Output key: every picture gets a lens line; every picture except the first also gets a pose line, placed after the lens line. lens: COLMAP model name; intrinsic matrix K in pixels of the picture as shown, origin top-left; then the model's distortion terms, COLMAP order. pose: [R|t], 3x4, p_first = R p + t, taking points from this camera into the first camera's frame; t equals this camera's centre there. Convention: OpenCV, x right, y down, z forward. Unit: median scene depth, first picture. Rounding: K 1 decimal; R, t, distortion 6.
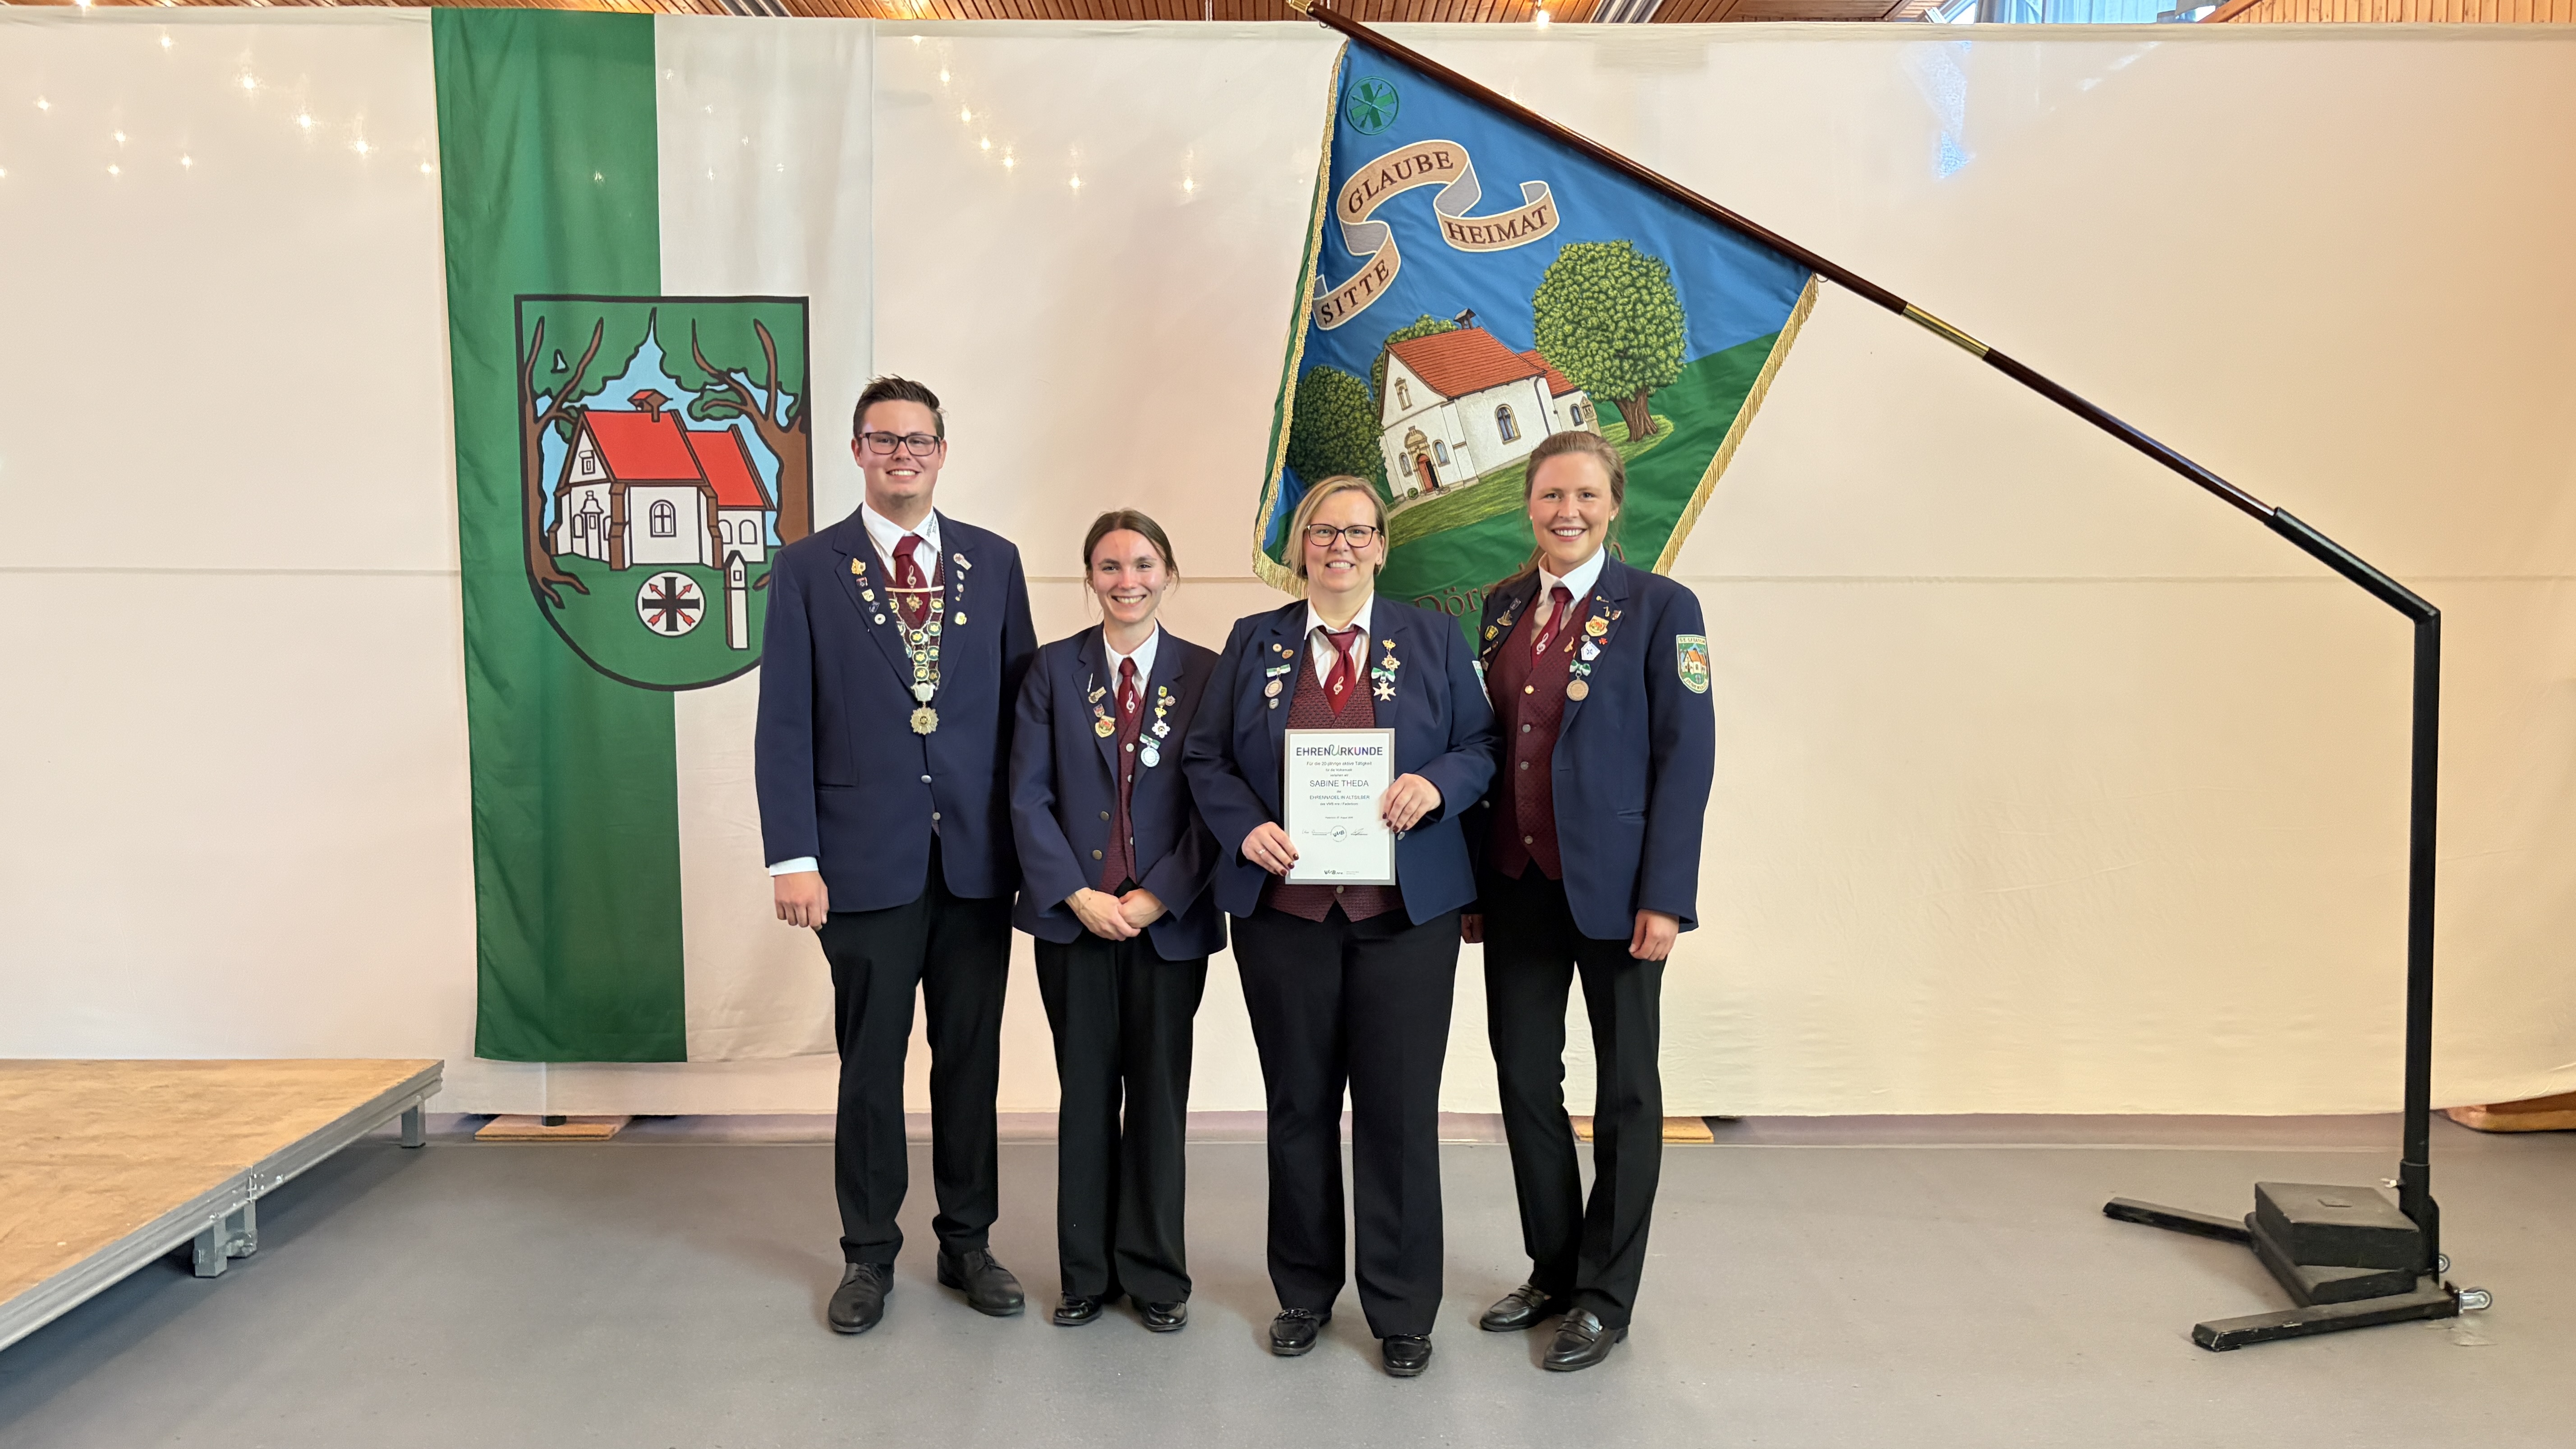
lens RADIAL K [[1926.4, 0, 1278.9], [0, 1926.4, 731.4], [0, 0, 1]] dist [0.027010, -0.035028]
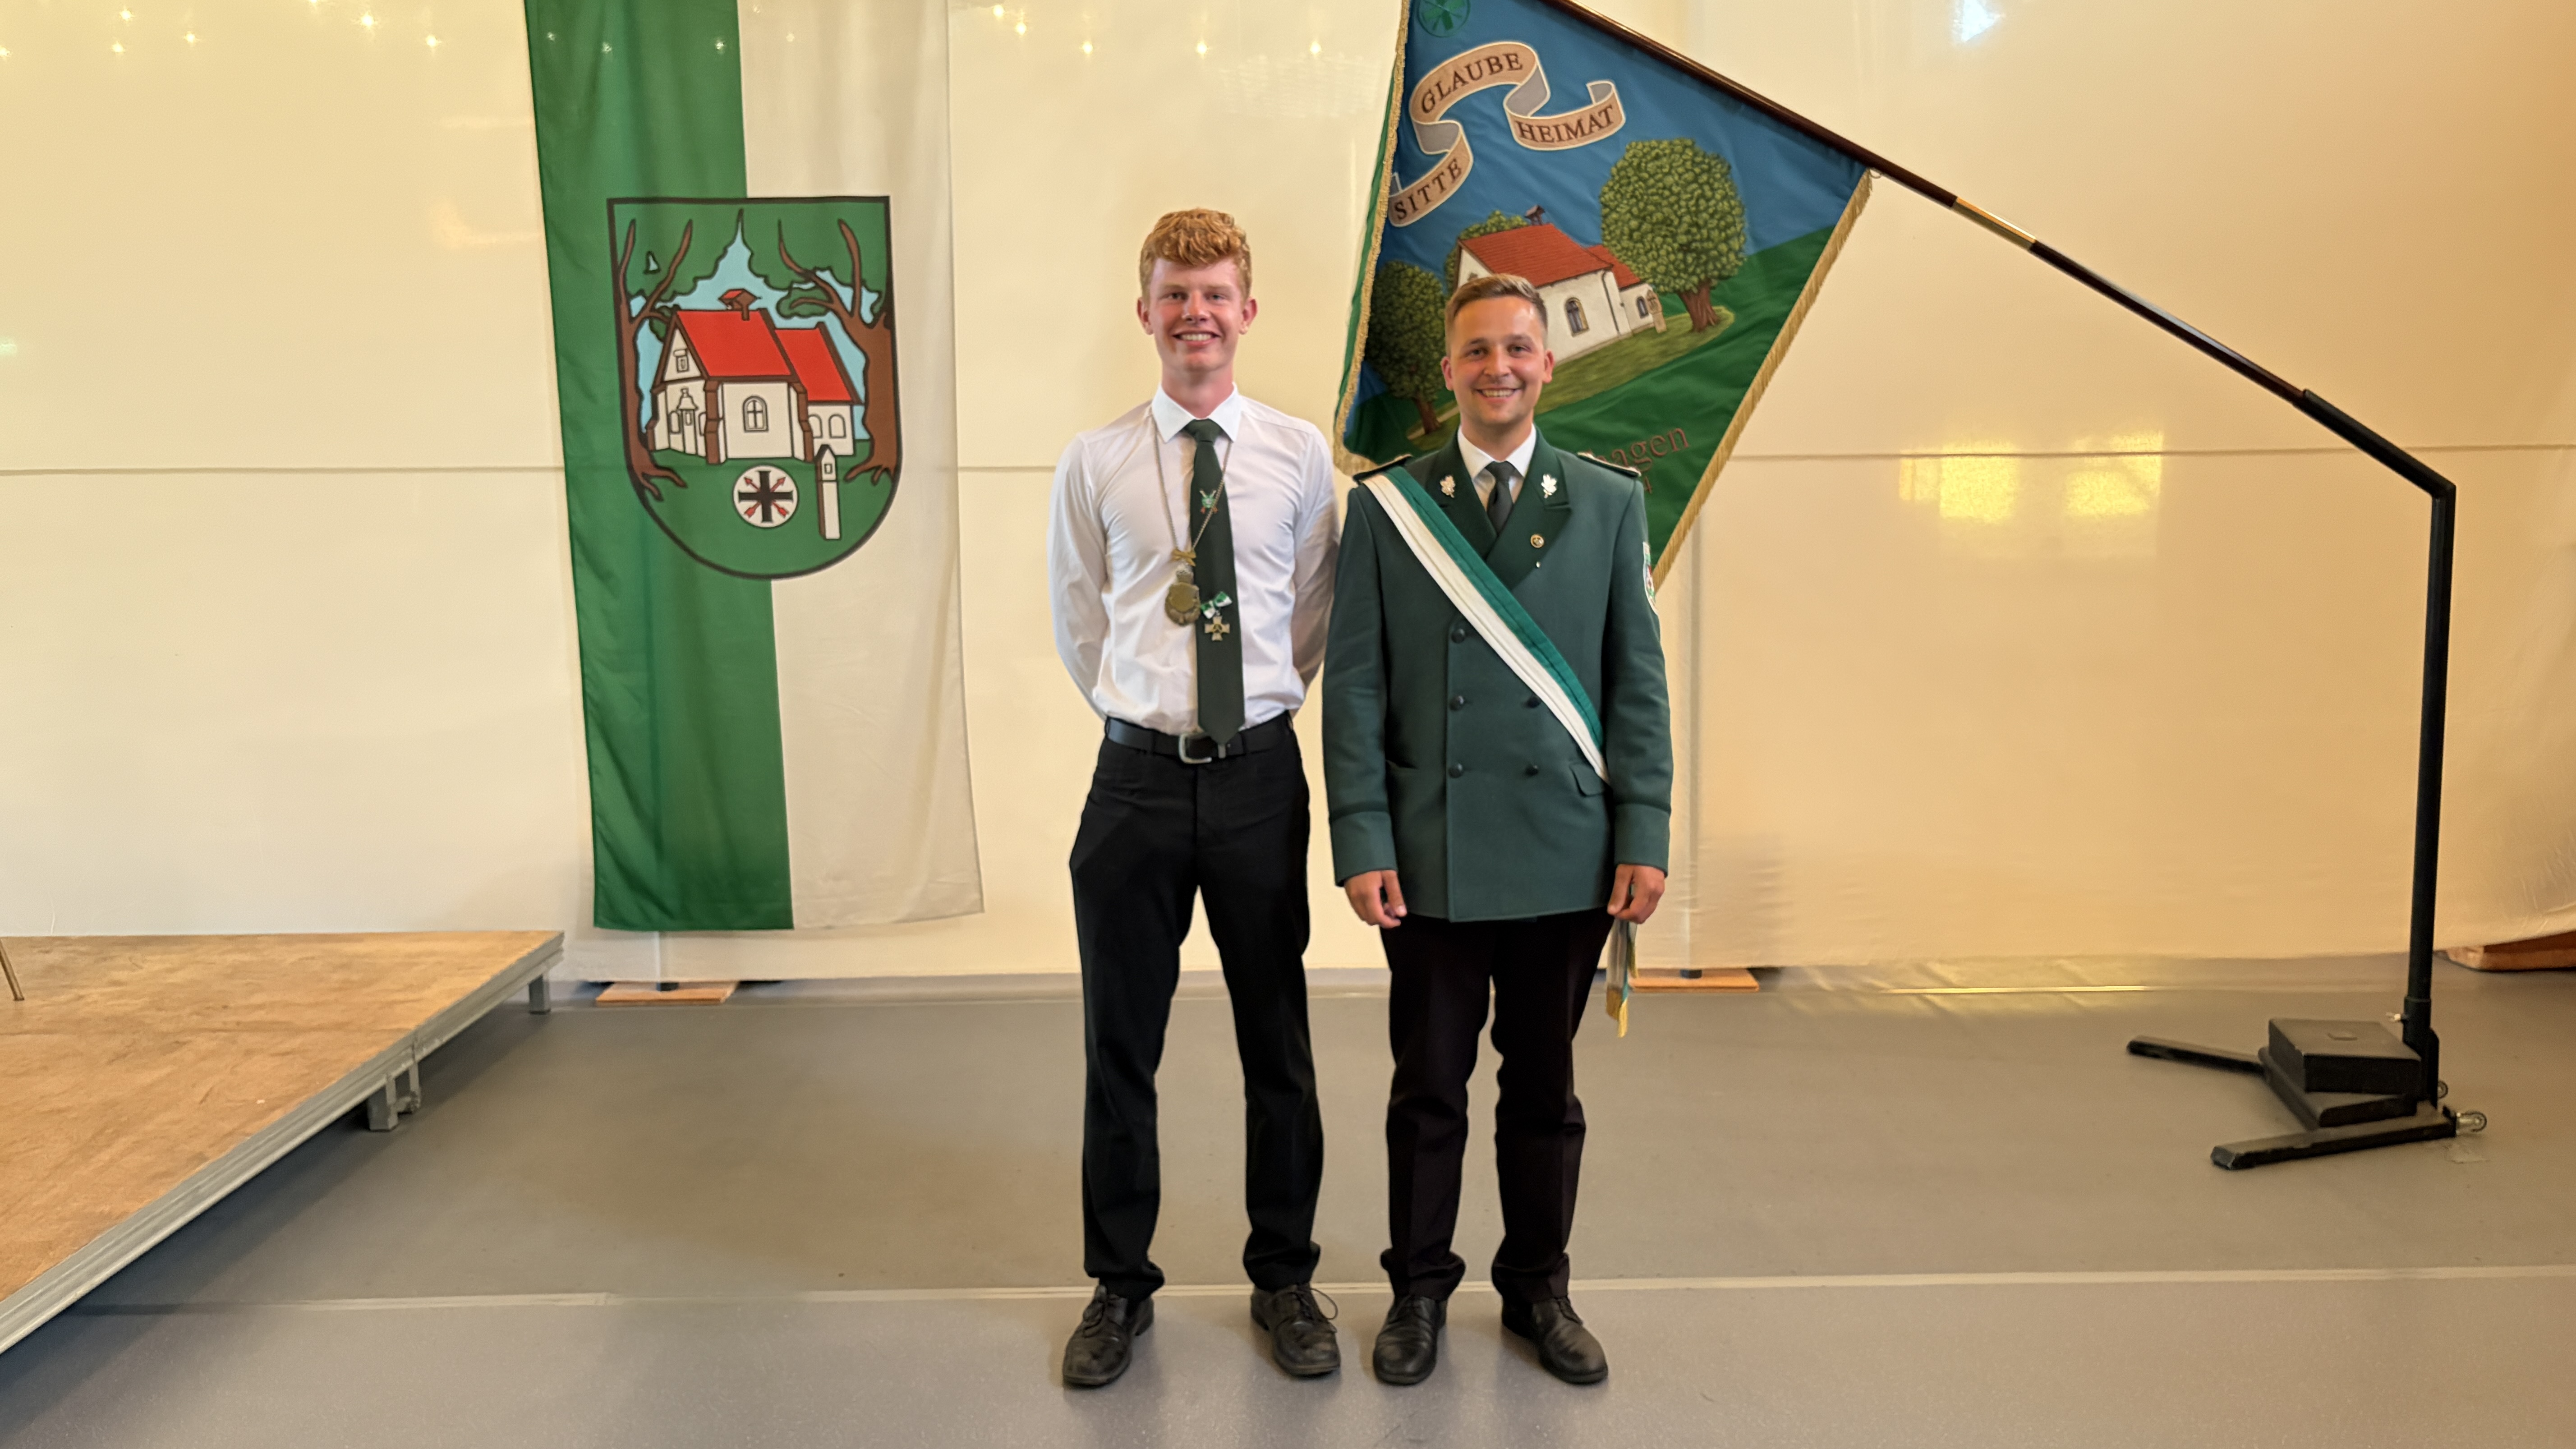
lens RADIAL K [[1926.4, 0, 1291.8], [0, 1926.4, 733.8], [0, 0, 1]] dist [0.027010, -0.035028]
pose [[0.999902, -0.013599, 0.003355, -0.040963], [0.013331, 0.997458, 0.069998, -0.008135], [-0.004298, -0.069947, 0.997541, -0.061375]]
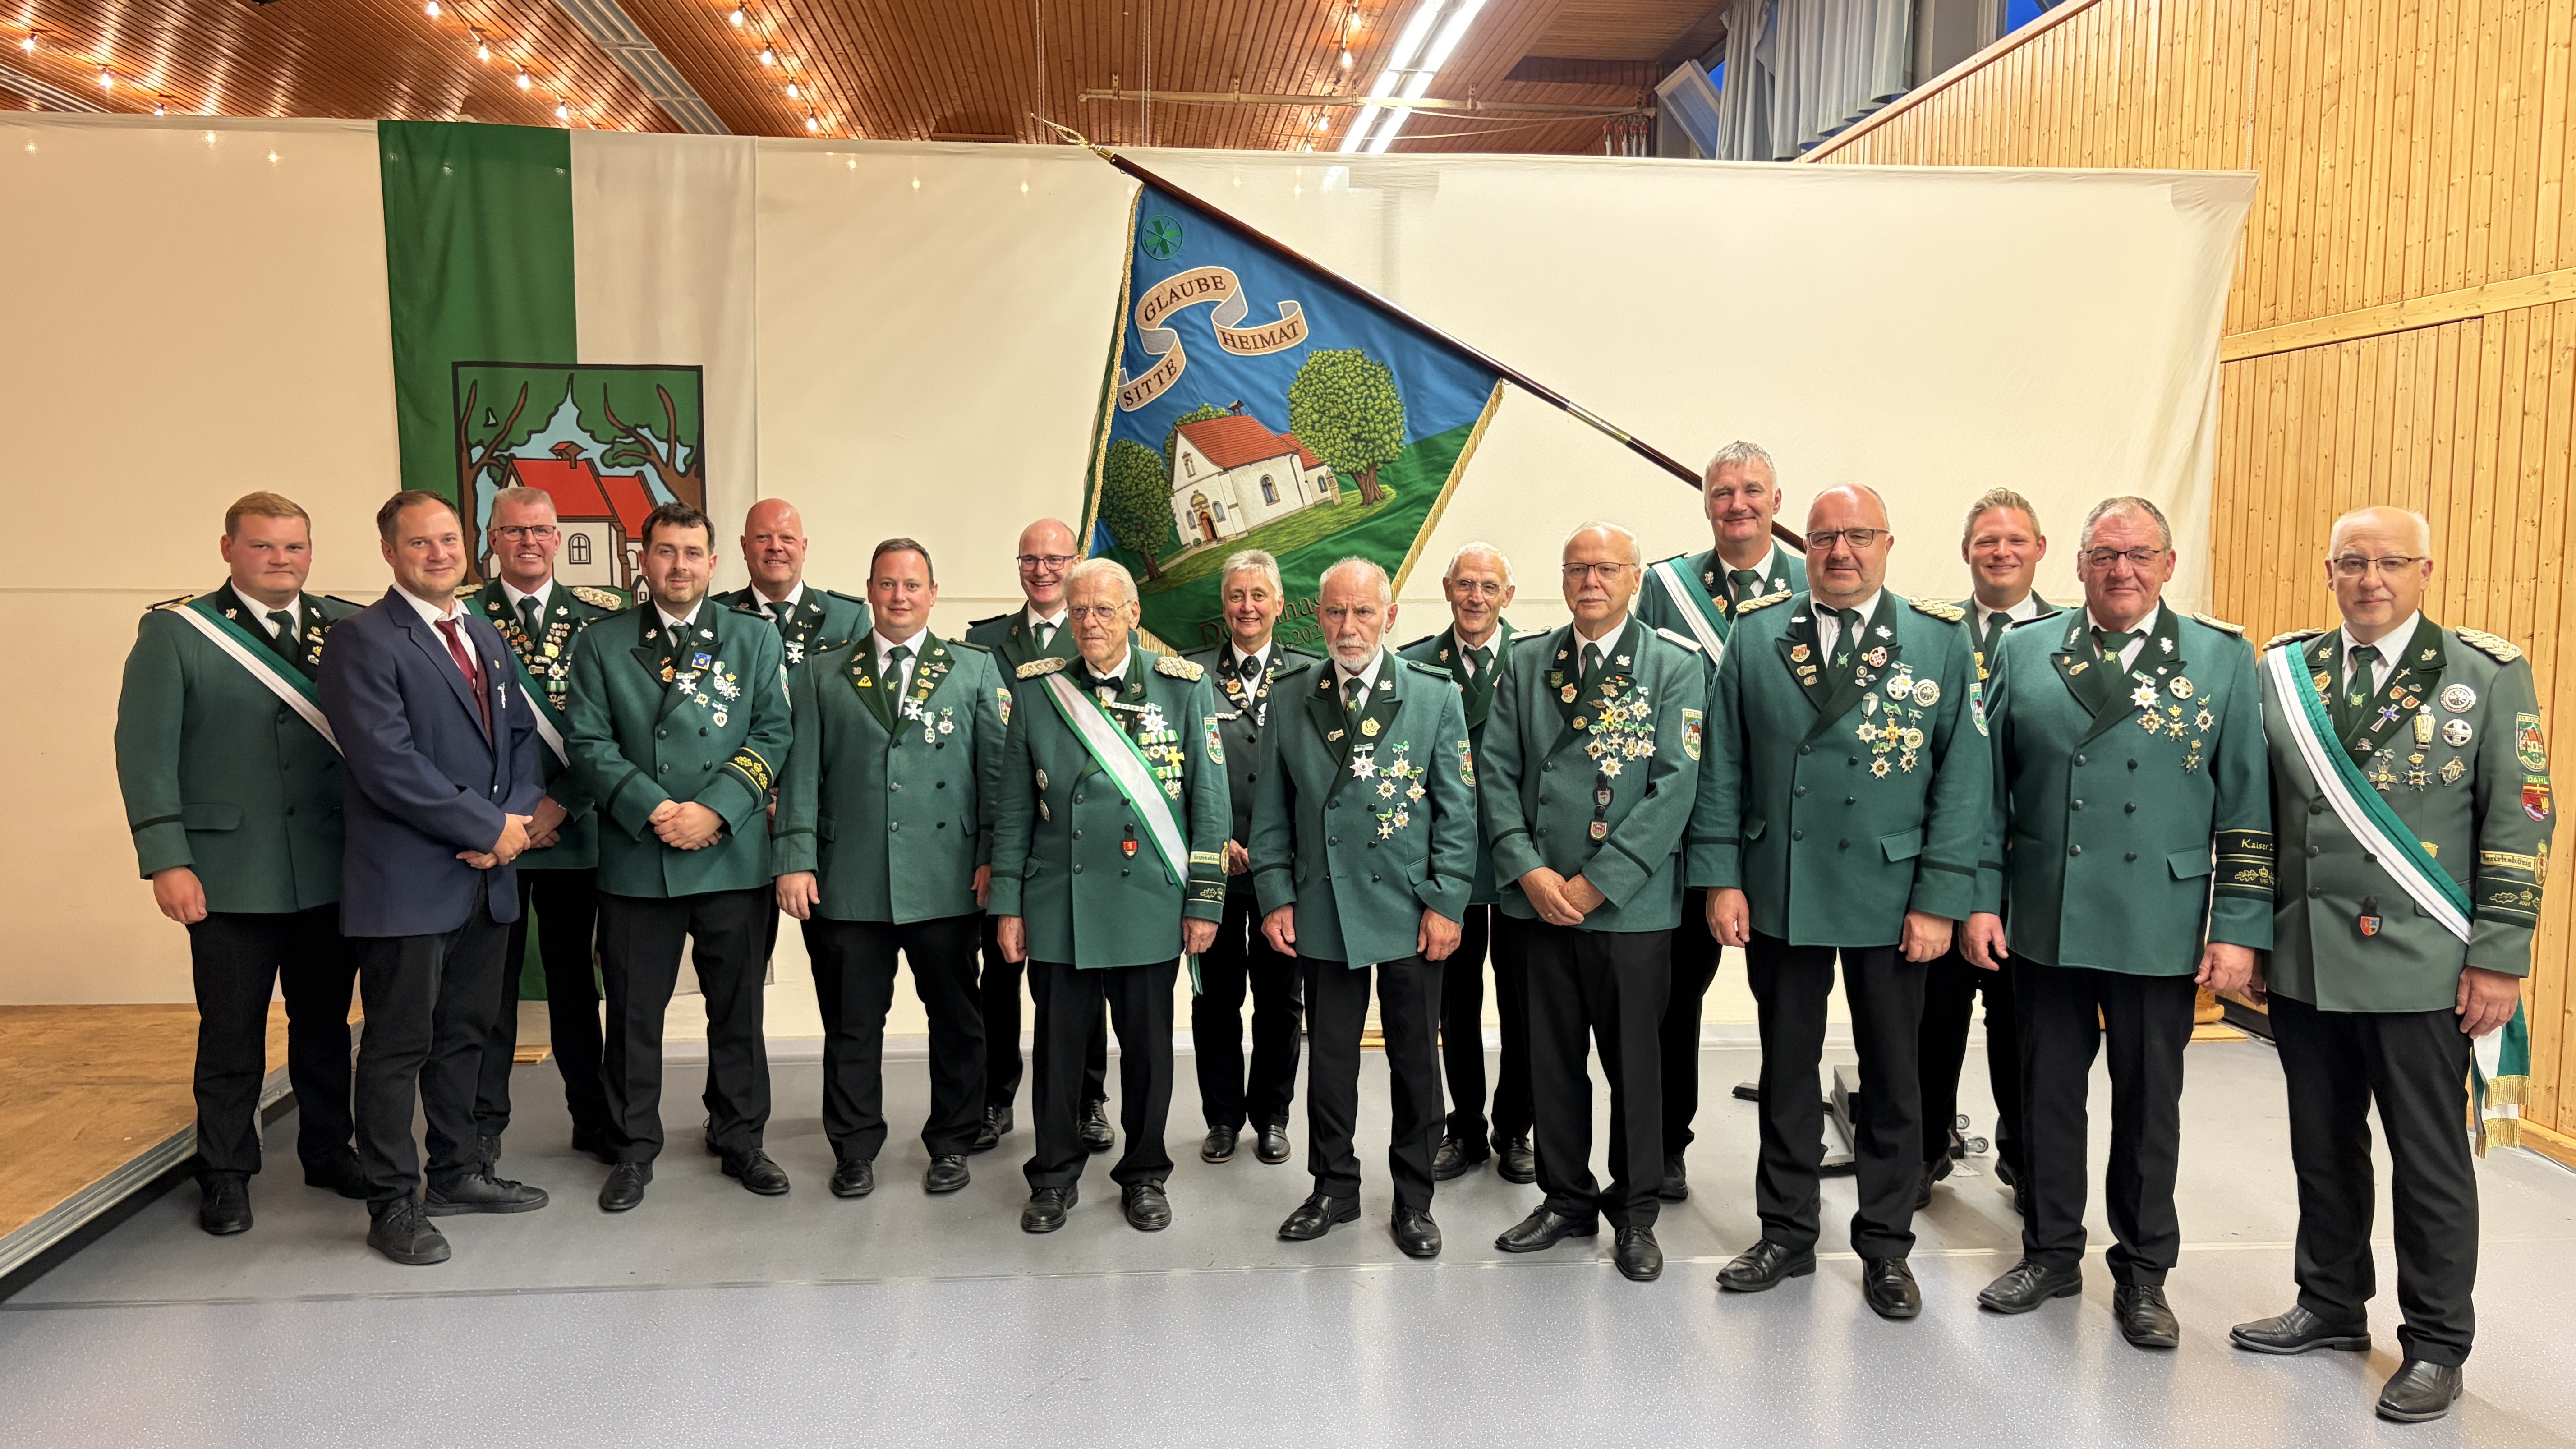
lens RADIAL K [[1926.4, 0, 1290.0], [0, 1926.4, 733.1], [0, 0, 1]] dist [0.027010, -0.035028]
pose [[0.996810, -0.002823, 0.079761, 0.028573], [0.001182, 0.999787, 0.020618, -0.023188], [-0.079802, -0.020458, 0.996601, -0.270652]]
